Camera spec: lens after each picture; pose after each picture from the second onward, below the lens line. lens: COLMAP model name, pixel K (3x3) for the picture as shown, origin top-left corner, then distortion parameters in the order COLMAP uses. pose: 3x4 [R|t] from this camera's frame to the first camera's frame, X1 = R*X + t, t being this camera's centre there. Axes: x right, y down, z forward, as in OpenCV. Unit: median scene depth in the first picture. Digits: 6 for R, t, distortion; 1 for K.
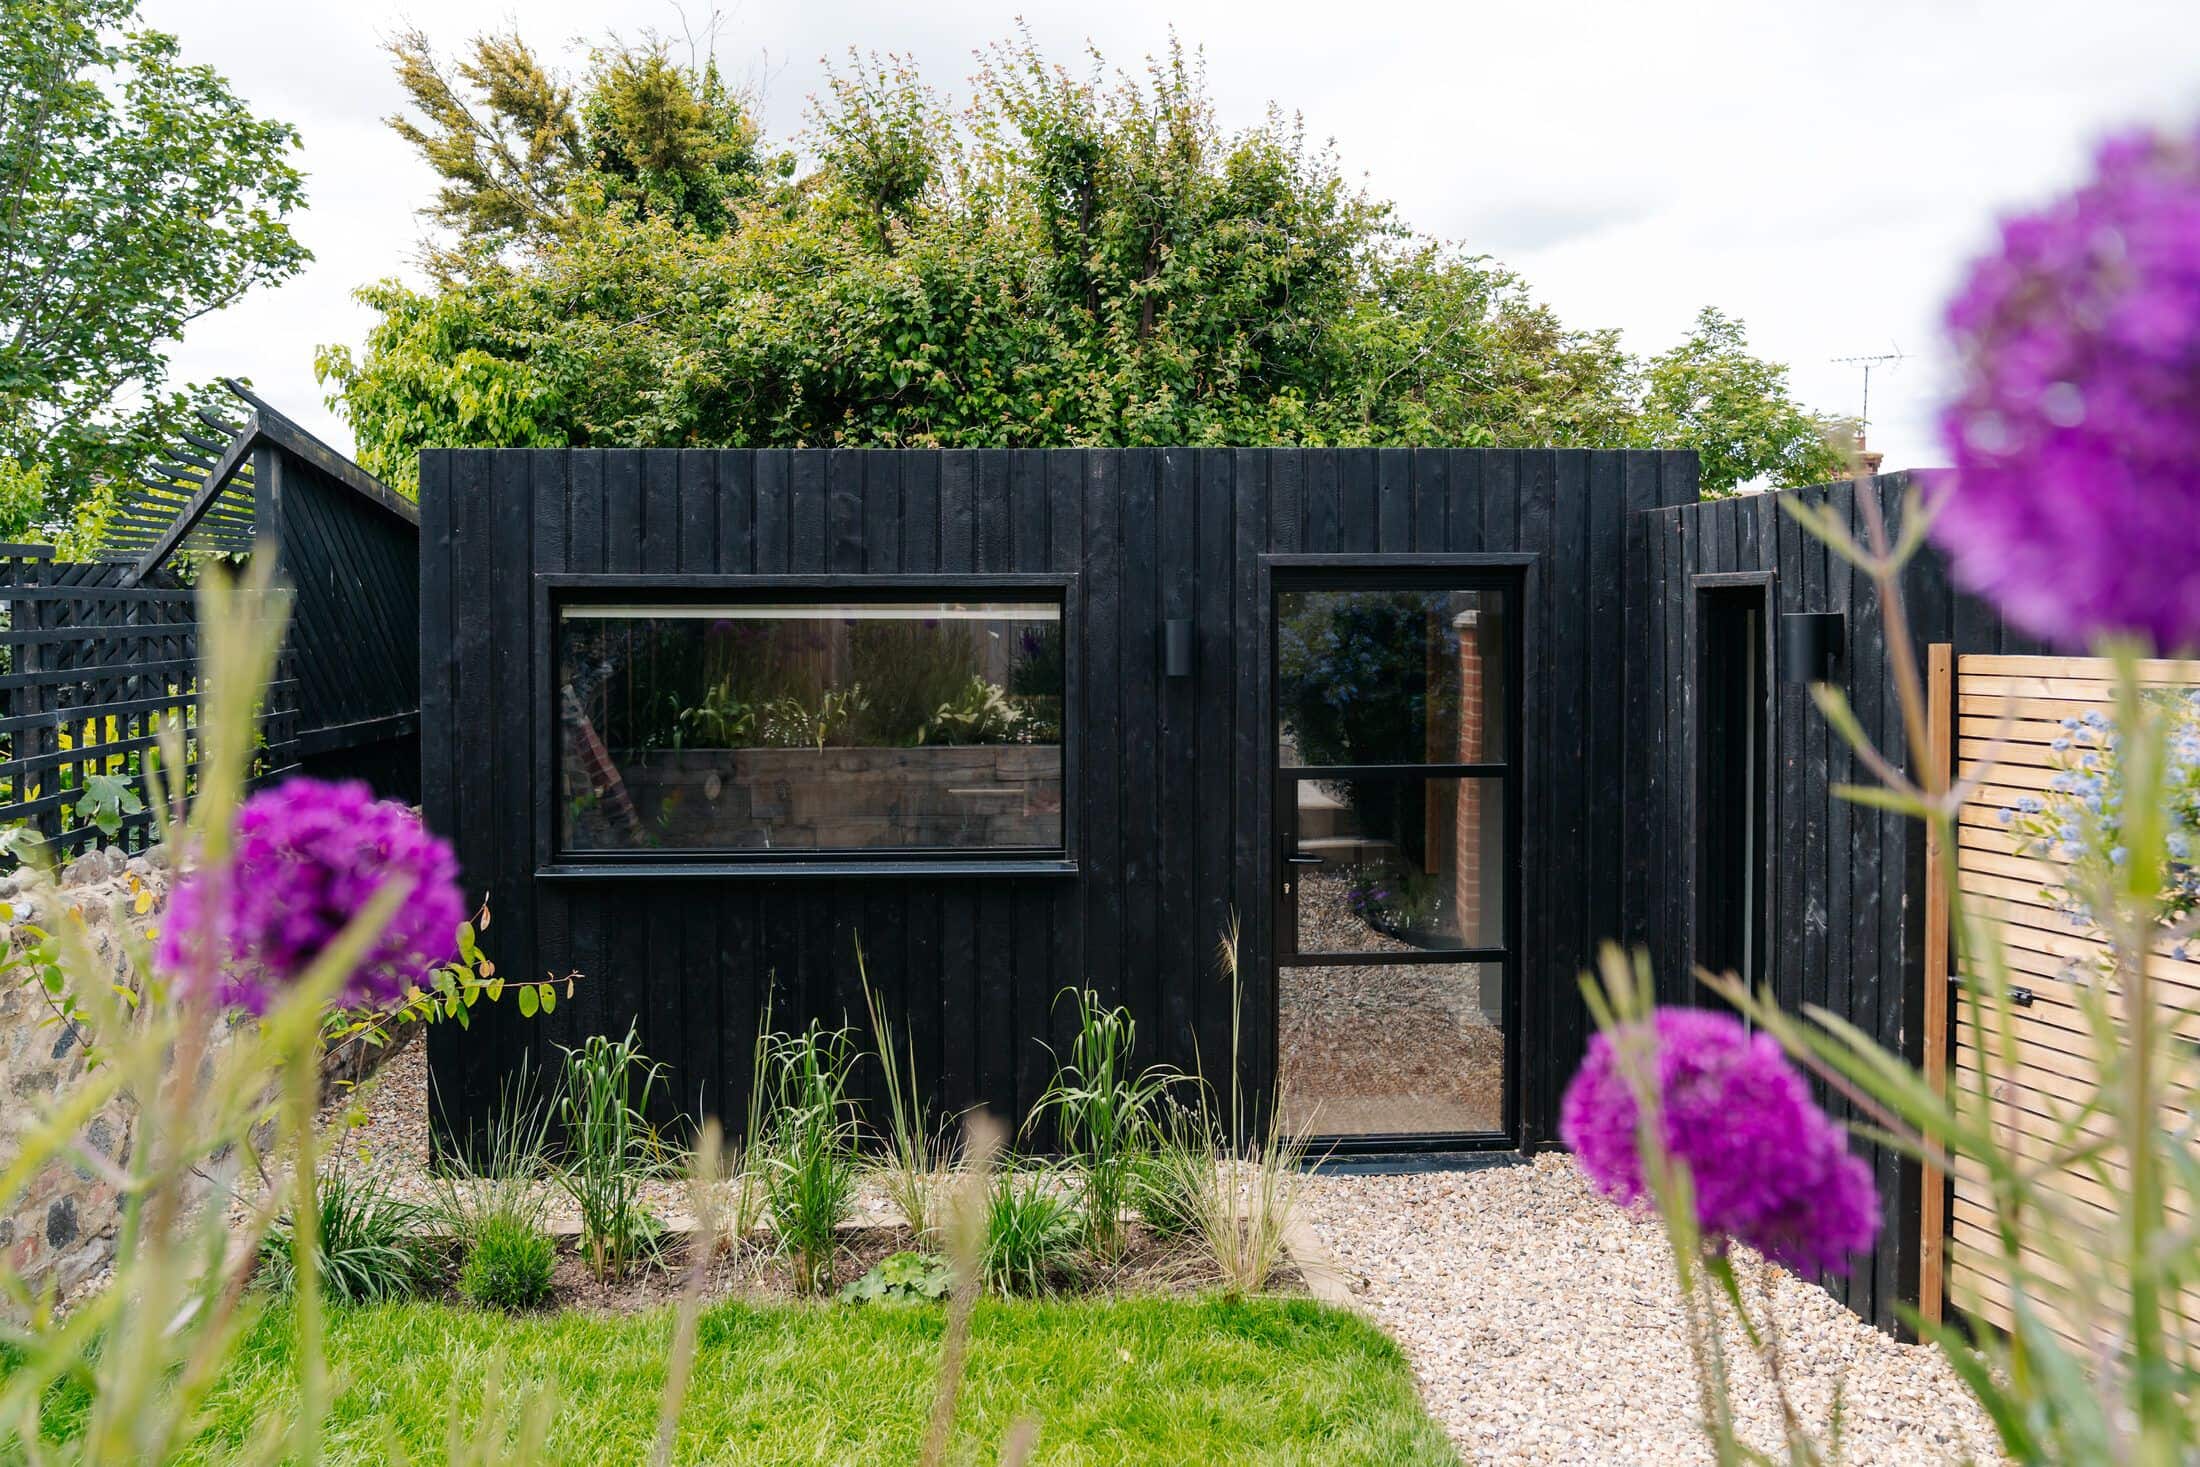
lens RADIAL K [[1587.6, 0, 1054.8], [0, 1587.6, 660.5], [0, 0, 1]] dist [-0.010993, -0.005792]
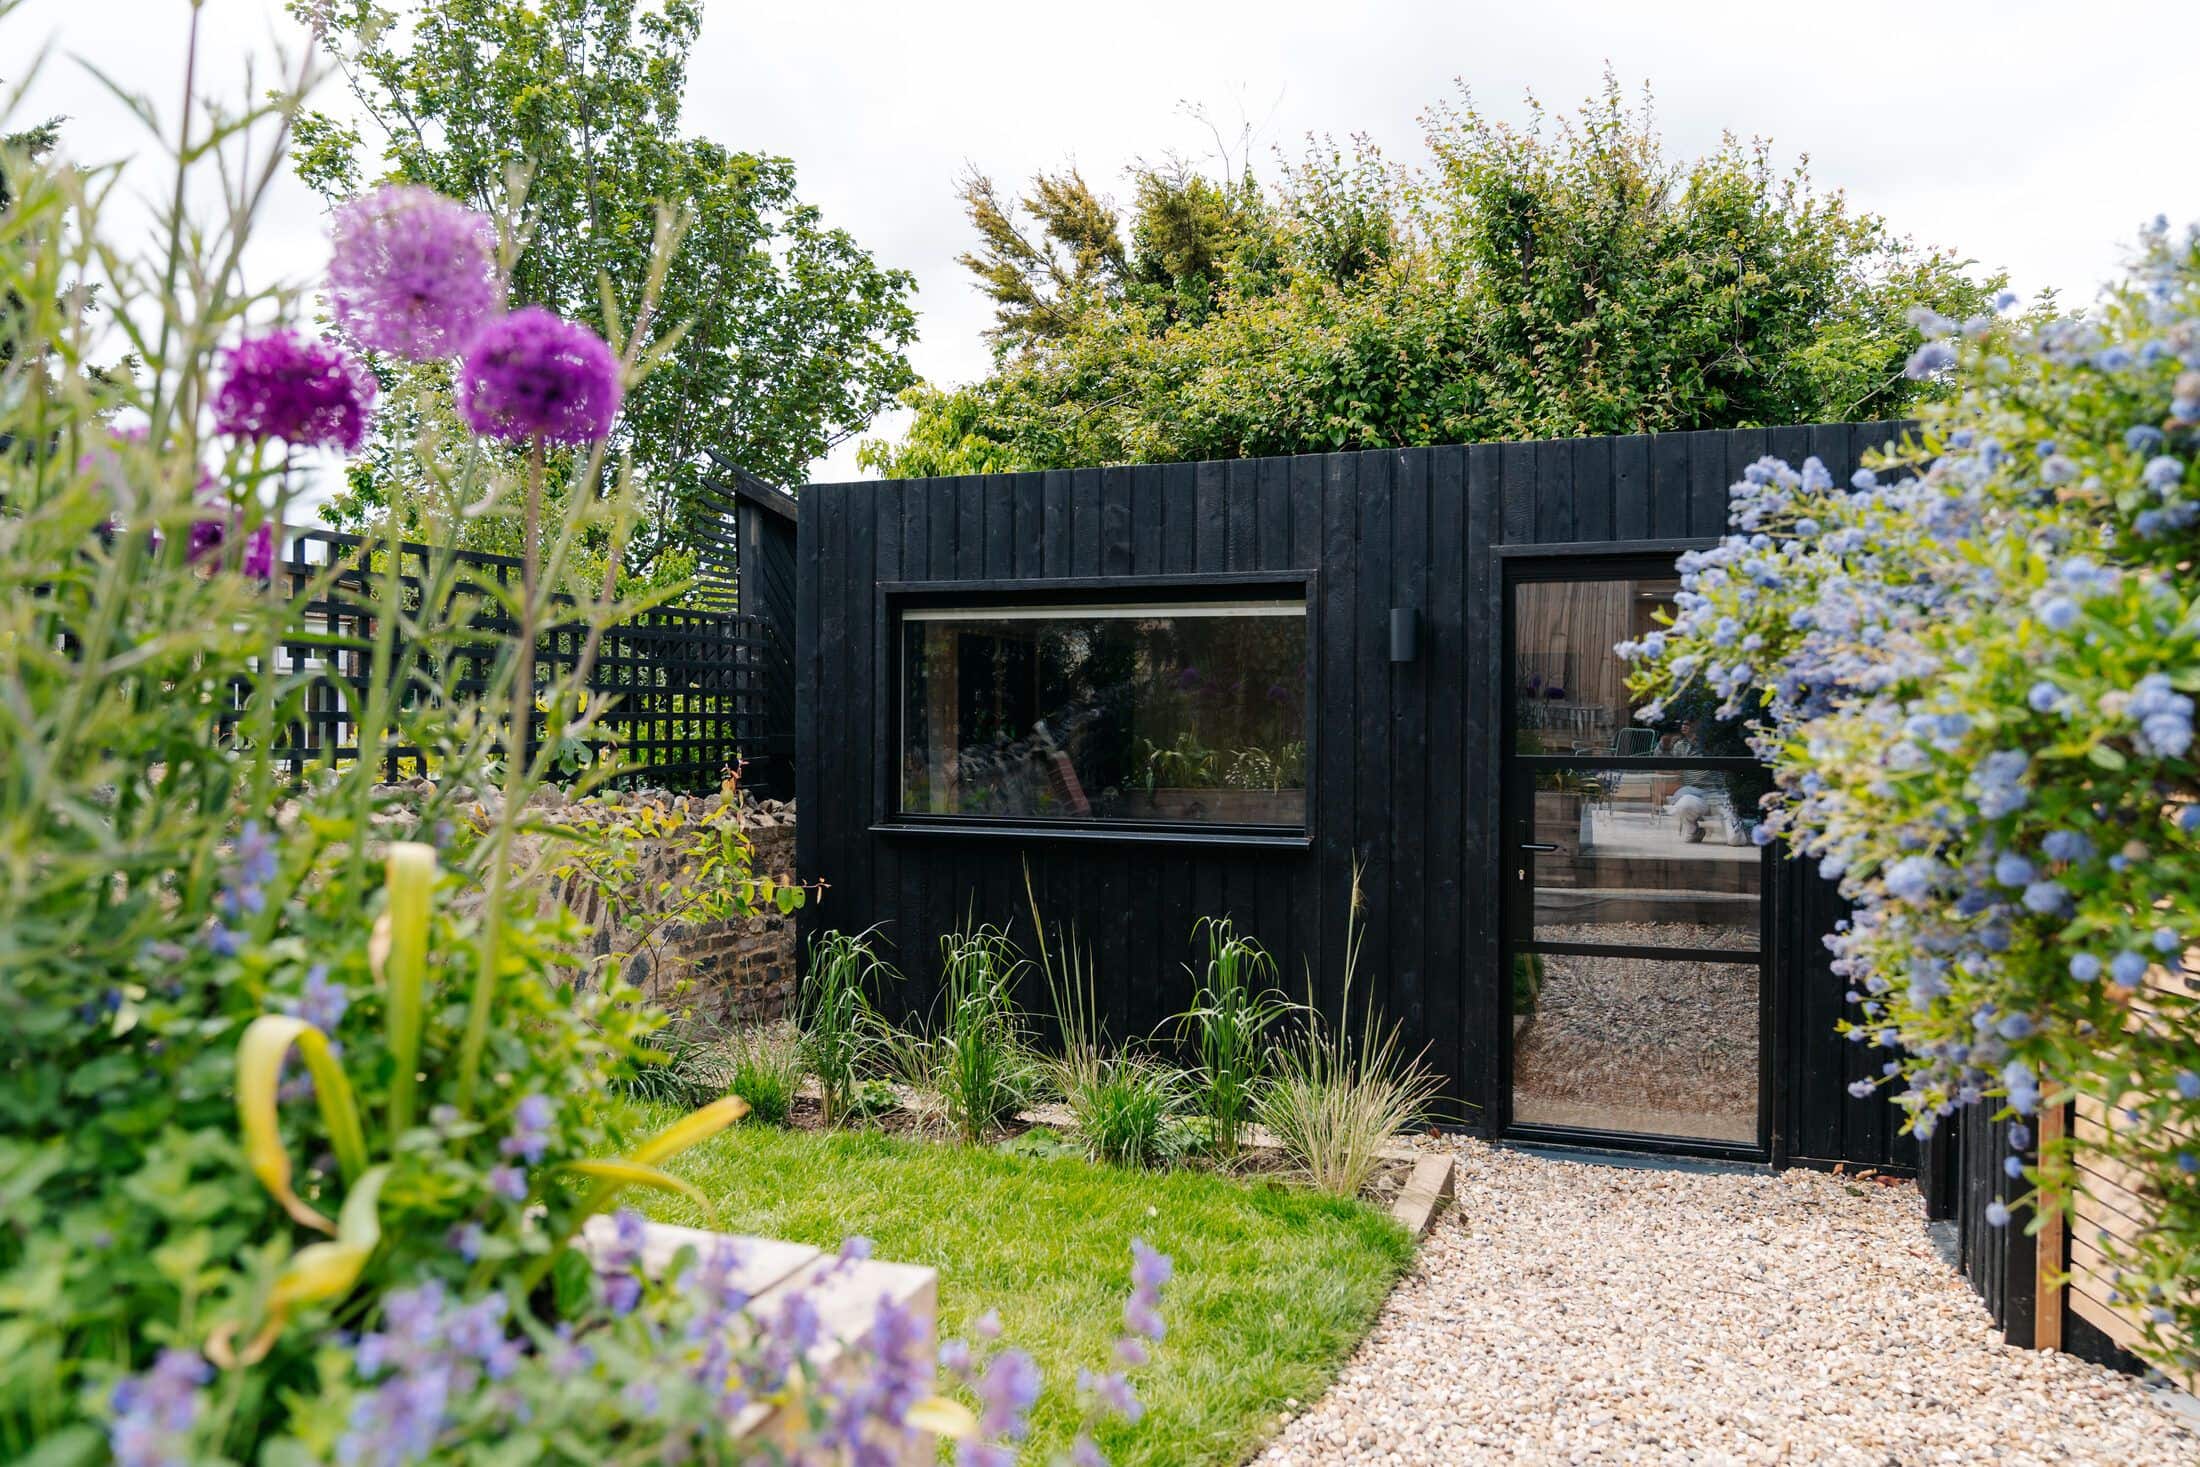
lens RADIAL K [[1554.5, 0, 1066.4], [0, 1554.5, 740.8], [0, 0, 1]] dist [-0.000169, -0.001932]
pose [[0.915927, 0.014120, -0.401097, 0.155881], [-0.022287, 0.999628, -0.015705, 0.044890], [0.400726, 0.023324, 0.915901, -0.017070]]
